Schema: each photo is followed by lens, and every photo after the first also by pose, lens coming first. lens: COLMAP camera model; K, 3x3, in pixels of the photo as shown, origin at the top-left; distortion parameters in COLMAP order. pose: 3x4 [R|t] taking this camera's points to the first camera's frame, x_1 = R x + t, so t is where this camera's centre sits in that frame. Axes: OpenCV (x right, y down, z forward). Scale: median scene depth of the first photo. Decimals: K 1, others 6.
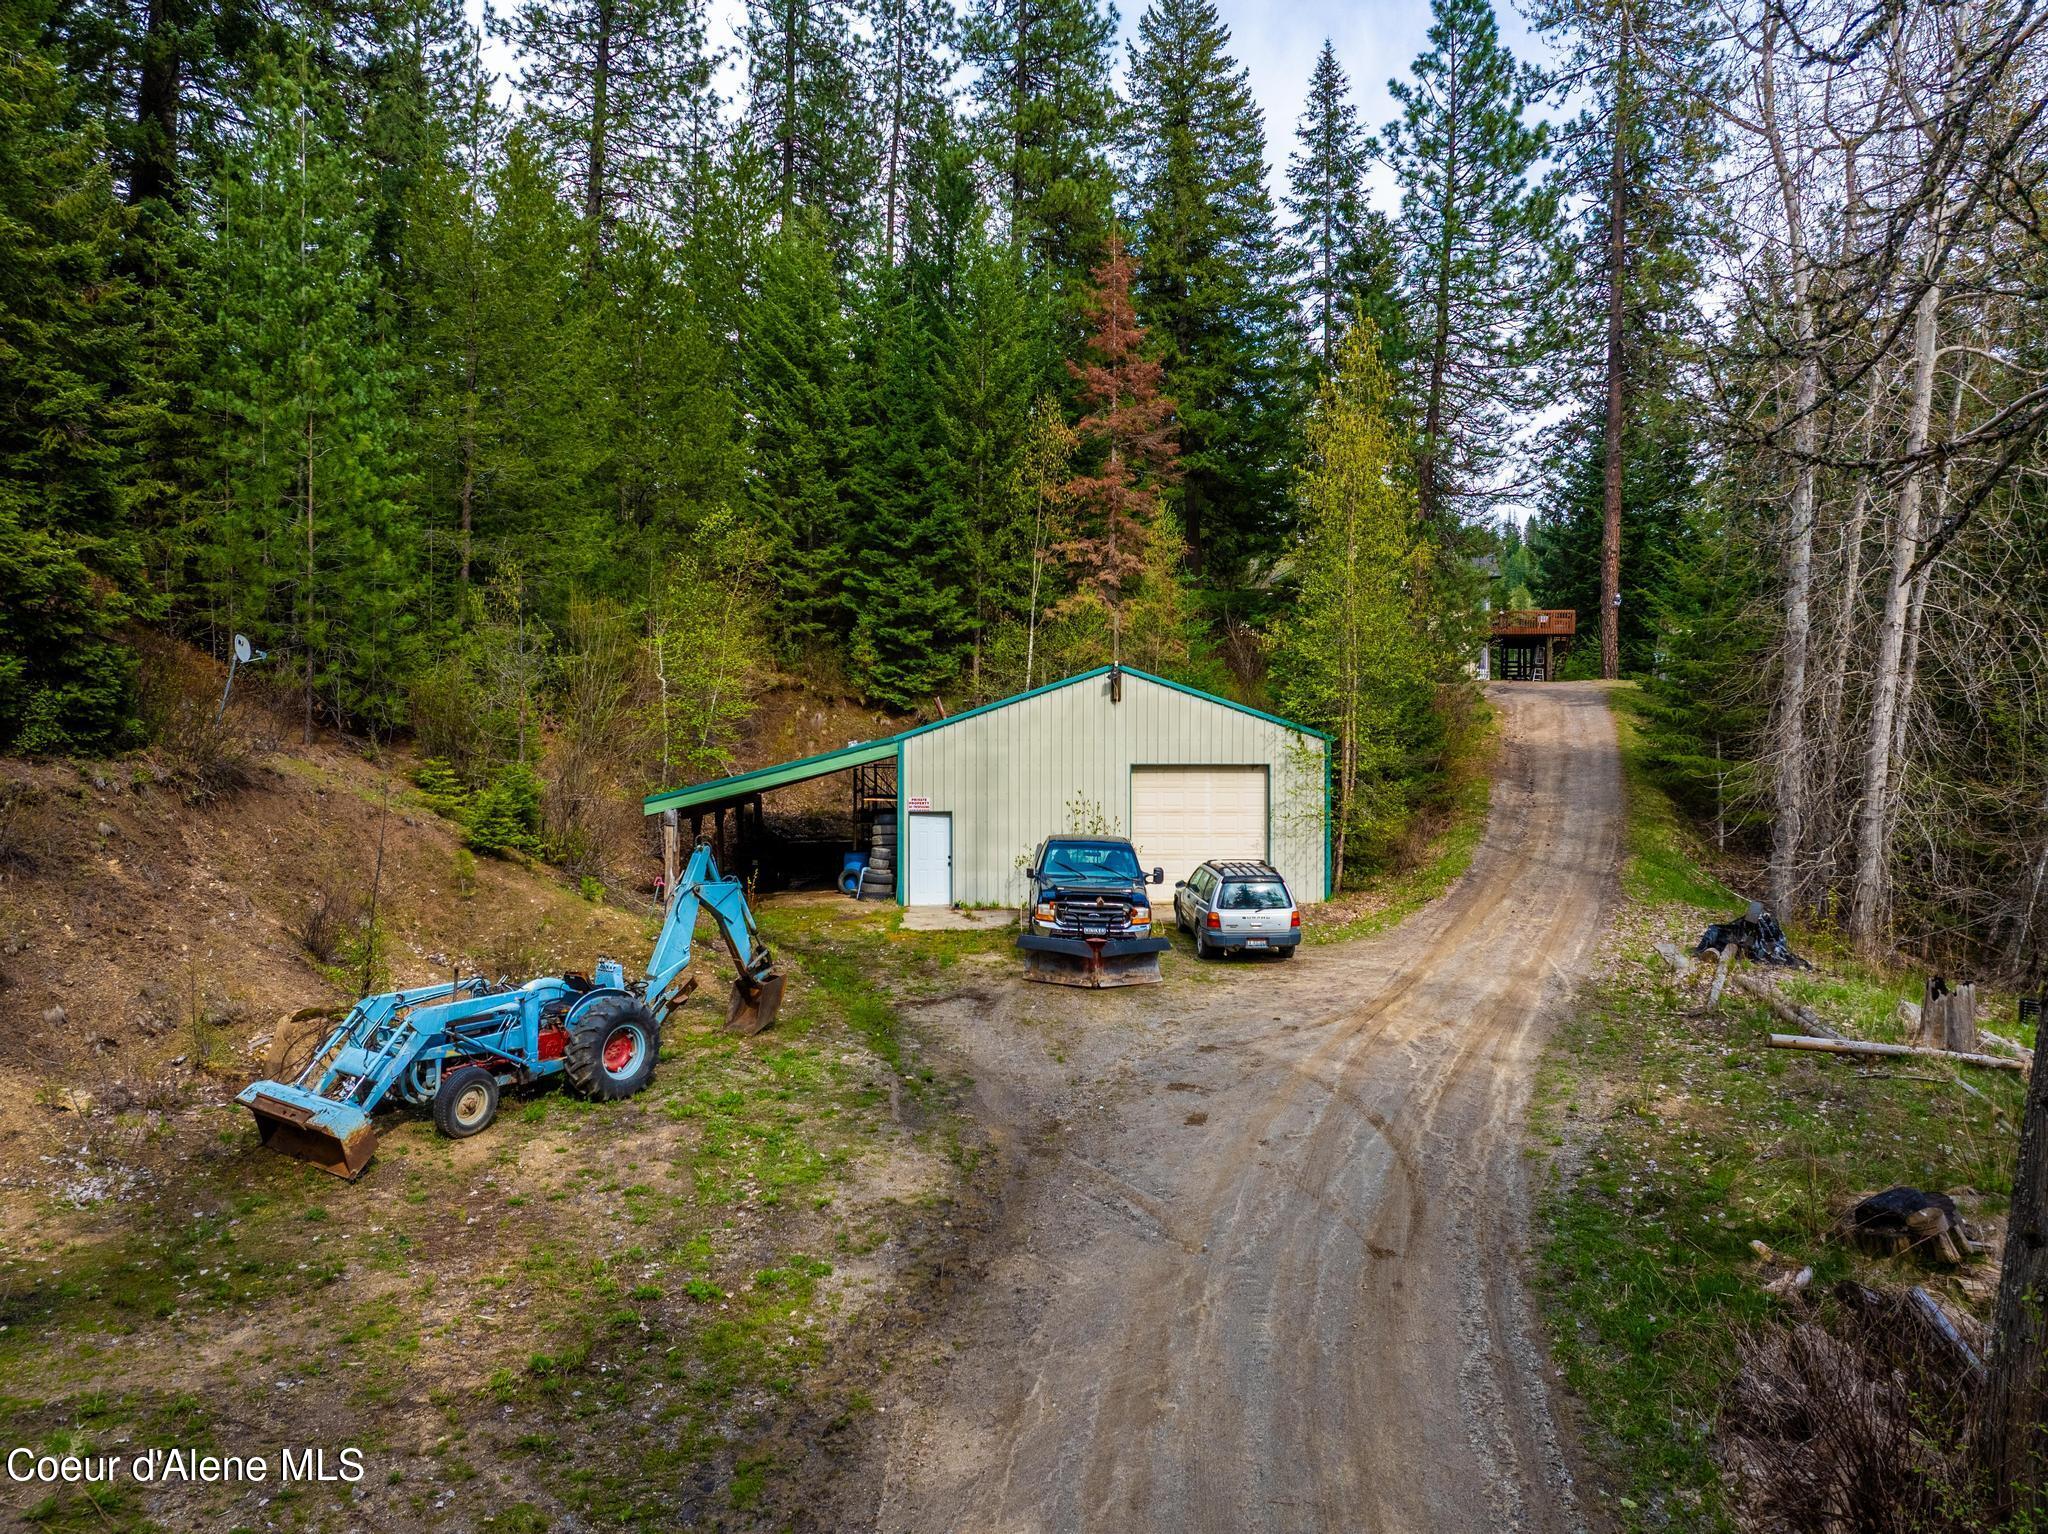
lens RADIAL K [[1446.6, 0, 1028.7], [0, 1446.6, 766.6], [0, 0, 1]] dist [-0.044672, 0.010935]
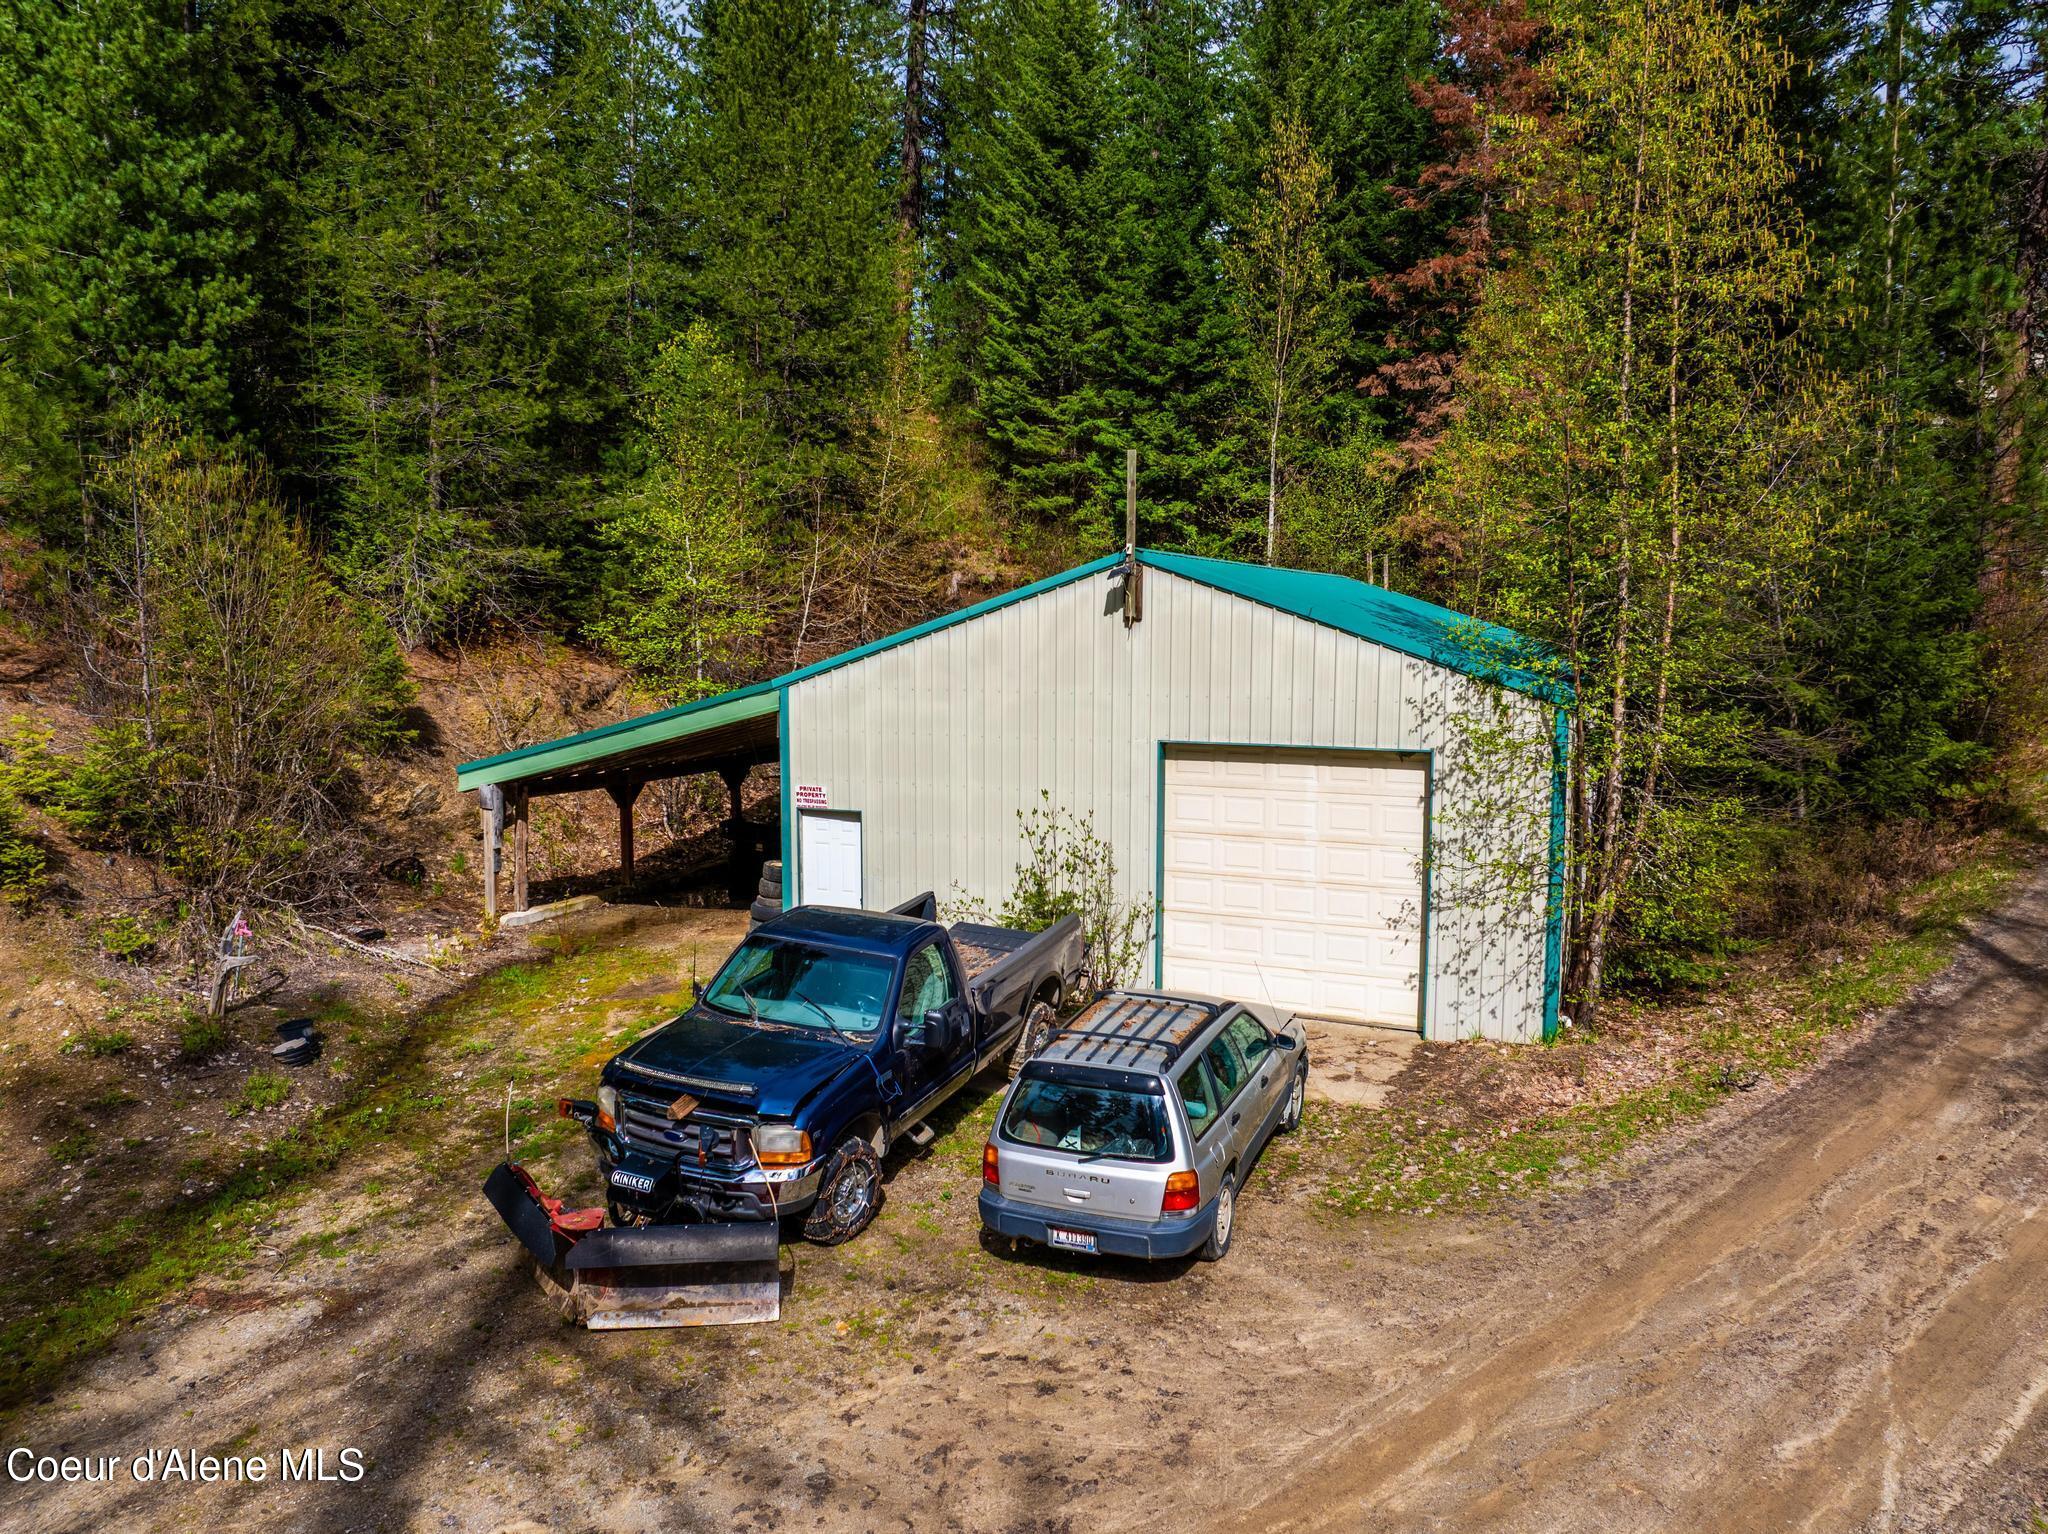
lens RADIAL K [[1446.6, 0, 1018.2], [0, 1446.6, 759.8], [0, 0, 1]] dist [-0.044672, 0.010935]
pose [[0.904455, 0.044429, -0.424249, 0.246375], [-0.012307, 0.996865, 0.078157, -0.035497], [0.426391, -0.065468, 0.902166, 0.502574]]
